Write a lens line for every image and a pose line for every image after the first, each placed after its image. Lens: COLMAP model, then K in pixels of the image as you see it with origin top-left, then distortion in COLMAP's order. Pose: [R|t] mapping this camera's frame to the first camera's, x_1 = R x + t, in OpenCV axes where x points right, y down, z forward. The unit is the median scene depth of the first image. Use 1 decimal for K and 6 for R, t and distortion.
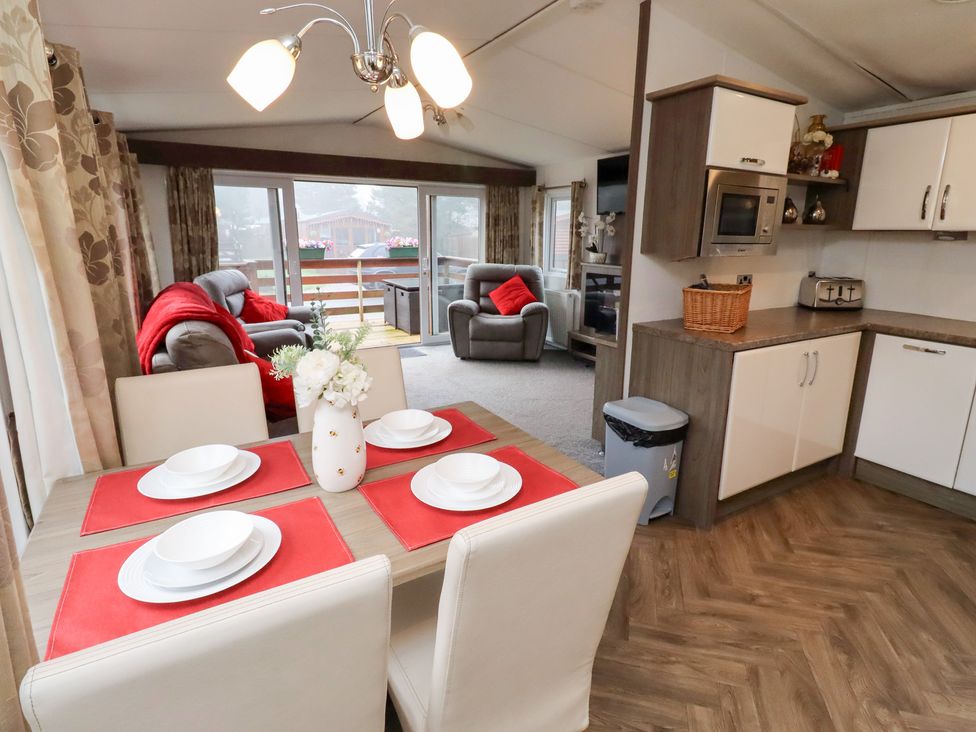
lens RADIAL K [[509.5, 0, 497.8], [0, 509.5, 348.1], [0, 0, 1]] dist [0.003397, -0.000106]
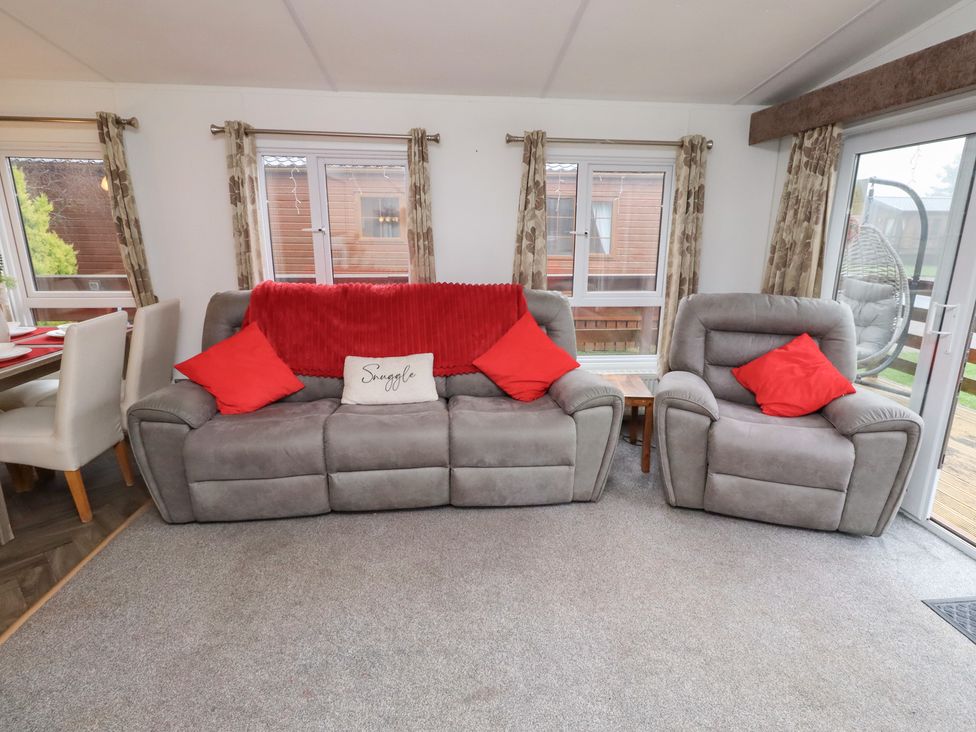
lens RADIAL K [[509.5, 0, 497.8], [0, 509.5, 348.1], [0, 0, 1]] dist [0.003397, -0.000106]
pose [[-0.428829, 0.198805, -0.881239, 0.124984], [-0.213940, 0.925387, 0.312872, -0.161622], [0.877688, 0.322701, -0.354300, 0.711202]]
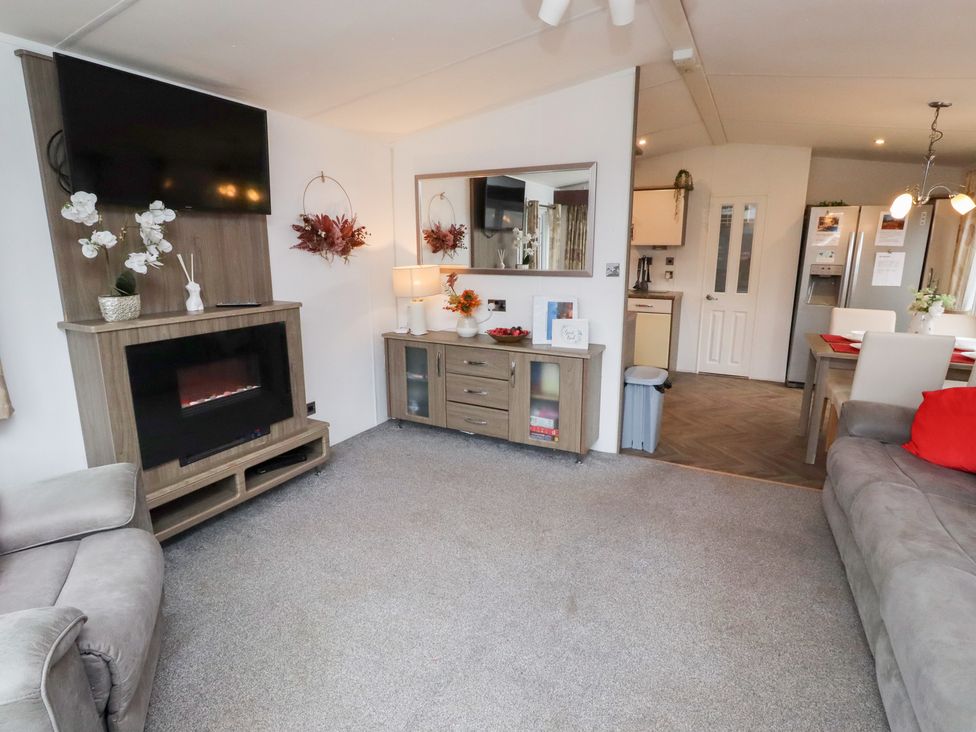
lens RADIAL K [[509.5, 0, 497.8], [0, 509.5, 348.1], [0, 0, 1]] dist [0.003397, -0.000106]
pose [[-0.532125, -0.176287, 0.828110, -0.269531], [0.179125, 0.932503, 0.313612, -0.188668], [-0.827500, 0.315216, -0.464631, 0.807765]]
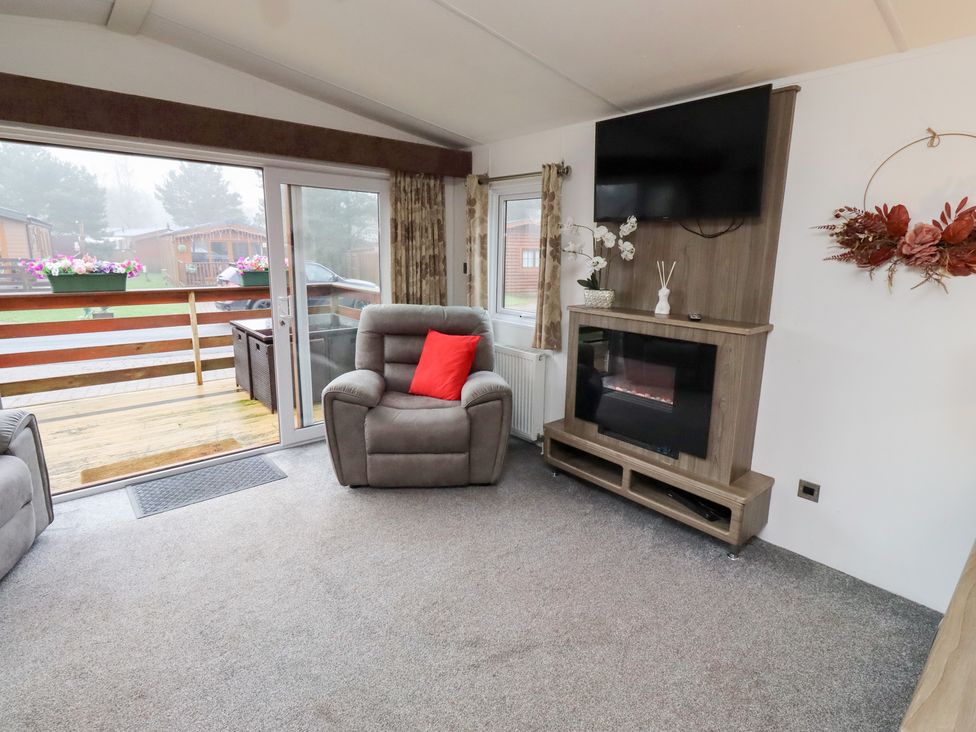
lens RADIAL K [[505.2, 0, 492.5], [0, 505.2, 346.0], [0, 0, 1]] dist [0.001009, -0.000163]
pose [[0.984442, -0.025995, 0.173775, -0.013211], [0.031504, 0.999082, -0.029023, -0.095992], [-0.172861, 0.034046, 0.984358, 0.407128]]
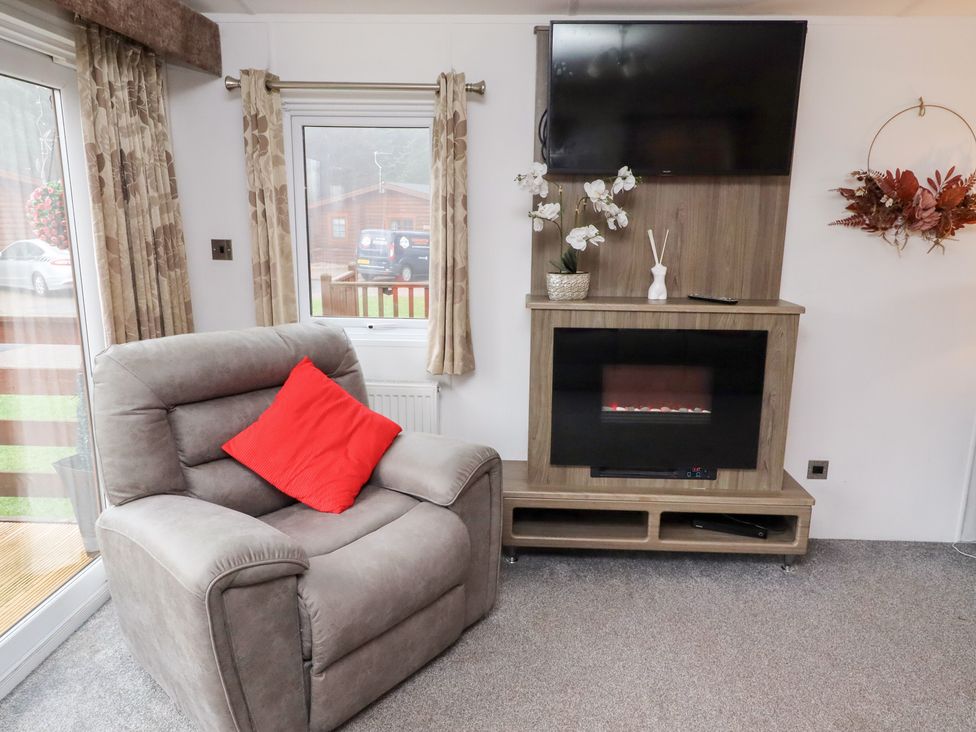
lens RADIAL K [[655.0, 0, 486.0], [0, 655.0, 344.4], [0, 0, 1]] dist [-0.002595, 0.001989]
pose [[0.543390, -0.168483, 0.822399, -0.209360], [0.179248, 0.980347, 0.082406, -0.157777], [-0.820121, 0.102635, 0.562911, 0.663050]]
